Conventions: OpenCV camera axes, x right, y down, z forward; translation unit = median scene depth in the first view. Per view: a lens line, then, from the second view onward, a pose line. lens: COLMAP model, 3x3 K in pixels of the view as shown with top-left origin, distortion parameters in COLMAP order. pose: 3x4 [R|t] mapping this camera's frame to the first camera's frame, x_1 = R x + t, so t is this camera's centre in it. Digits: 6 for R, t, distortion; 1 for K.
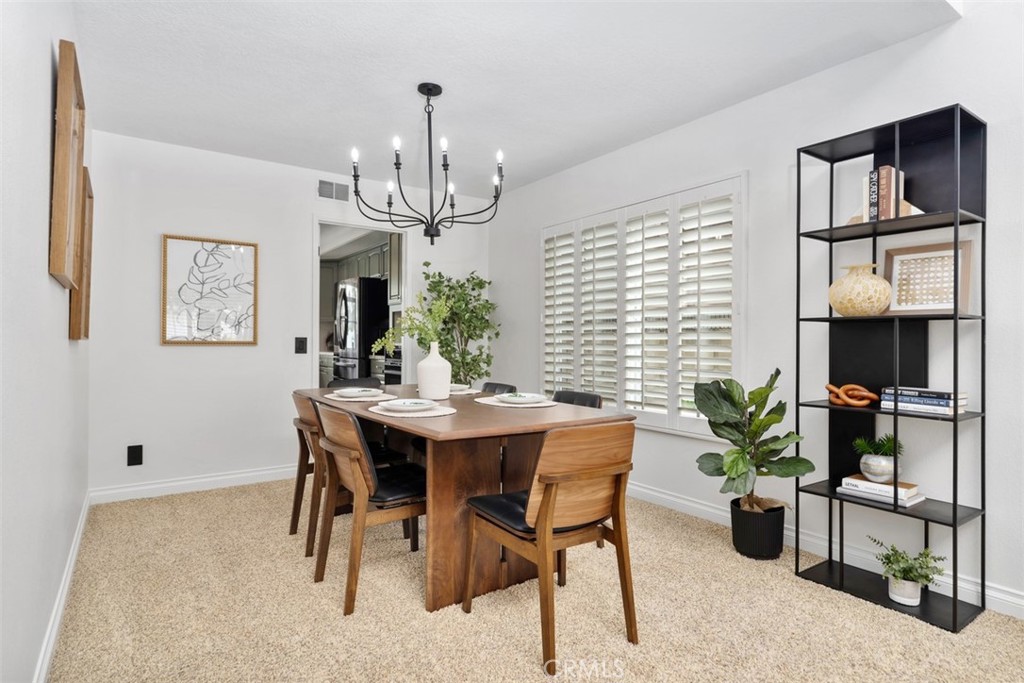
lens RADIAL K [[544.5, 0, 512.0], [0, 544.5, 341.5], [0, 0, 1]] dist [0.004087, 0.000608]
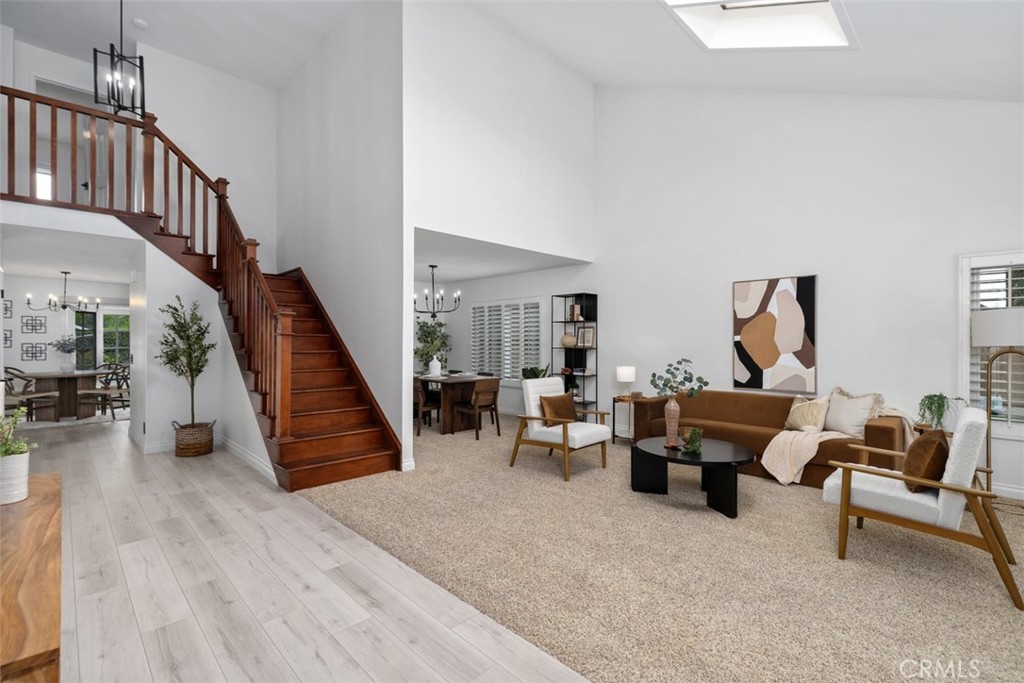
lens RADIAL K [[462.3, 0, 511.0], [0, 462.3, 341.8], [0, 0, 1]] dist [0.005790, -0.000465]
pose [[0.986660, -0.004698, 0.162728, -0.139257], [0.004609, 0.999989, 0.000926, -0.067712], [-0.162731, -0.000163, 0.986671, -1.397240]]
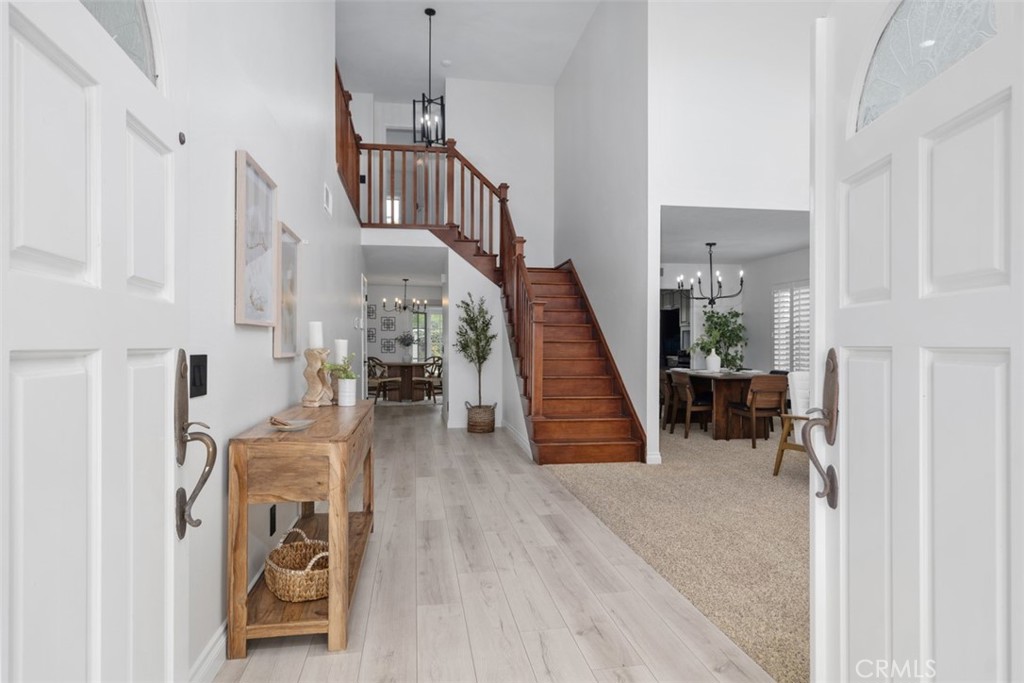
lens RADIAL K [[580.2, 0, 506.8], [0, 580.2, 348.9], [0, 0, 1]] dist [0.005136, -0.000510]
pose [[0.900398, -0.001117, -0.435066, 0.148027], [0.003326, 0.999985, 0.004316, -0.012167], [0.435055, -0.005333, 0.900388, -1.665449]]
